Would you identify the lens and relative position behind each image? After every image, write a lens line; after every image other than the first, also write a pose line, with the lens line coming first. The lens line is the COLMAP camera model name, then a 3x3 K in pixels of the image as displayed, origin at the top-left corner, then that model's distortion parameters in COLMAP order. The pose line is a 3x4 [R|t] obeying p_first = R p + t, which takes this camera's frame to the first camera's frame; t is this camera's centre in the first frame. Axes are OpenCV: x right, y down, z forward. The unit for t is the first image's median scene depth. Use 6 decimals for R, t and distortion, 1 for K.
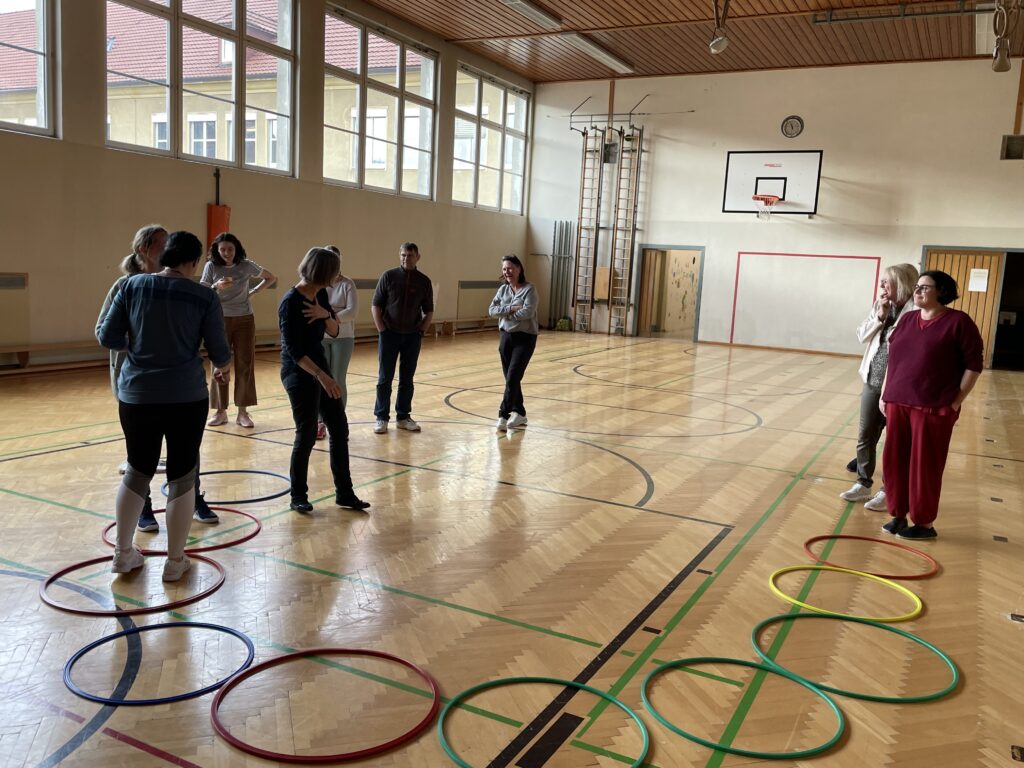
lens RADIAL K [[868.8, 0, 509.2], [0, 868.8, 381.7], [0, 0, 1]] dist [0.001725, -0.033777]
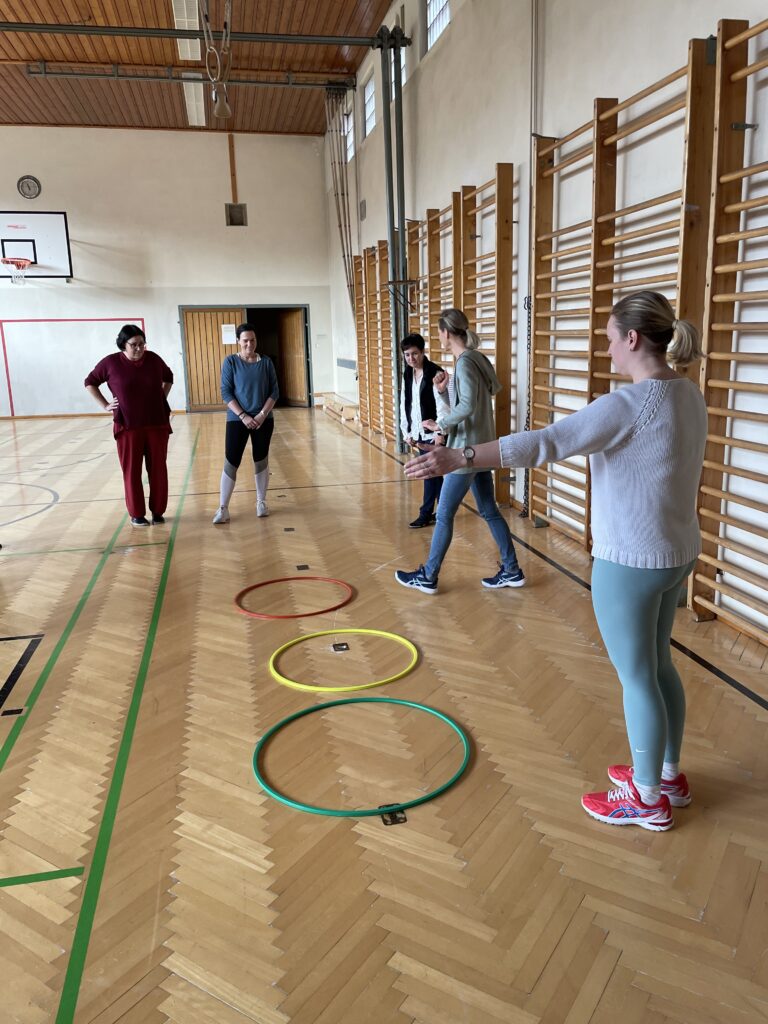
lens RADIAL K [[775.4, 0, 379.5], [0, 775.4, 516.8], [0, 0, 1]] dist [0.062779, -0.040359]
pose [[0.771994, -0.211243, 0.599501, 0.022510], [0.151127, 0.977115, 0.149690, -0.004165], [-0.617403, -0.024959, 0.786251, 0.055685]]
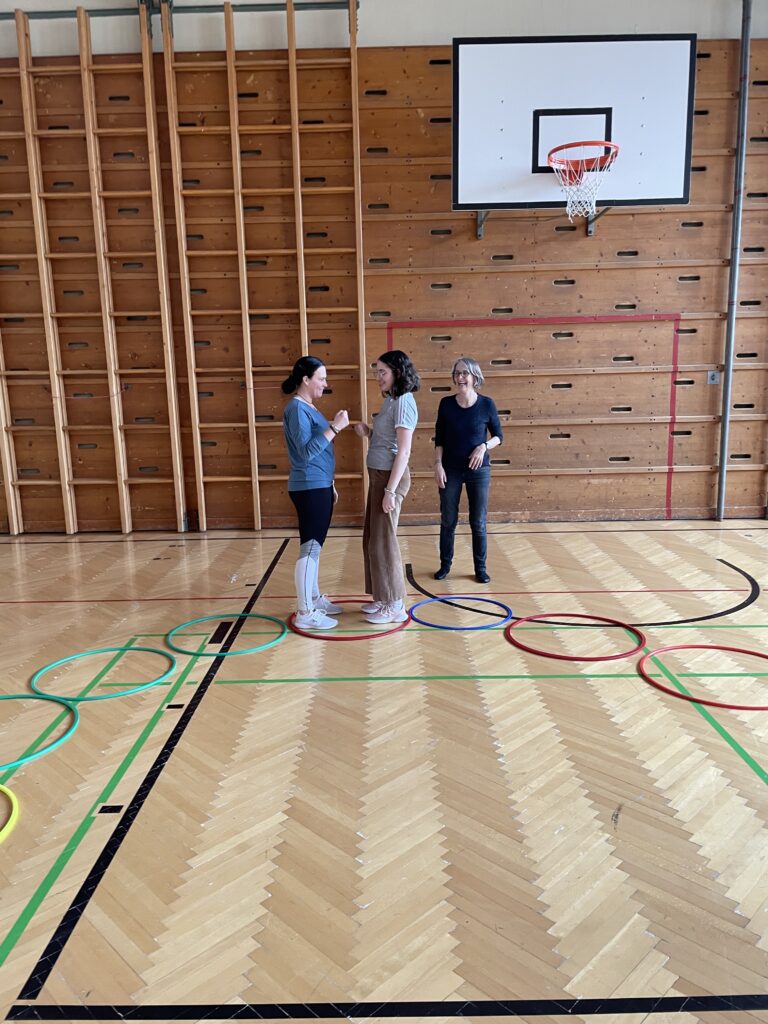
lens RADIAL K [[775.4, 0, 385.8], [0, 775.4, 519.5], [0, 0, 1]] dist [0.062779, -0.040359]
pose [[-0.886588, 0.047303, -0.460135, 0.078398], [-0.100036, 0.951608, 0.290577, -0.053367], [0.451613, 0.303653, -0.838952, 0.395963]]
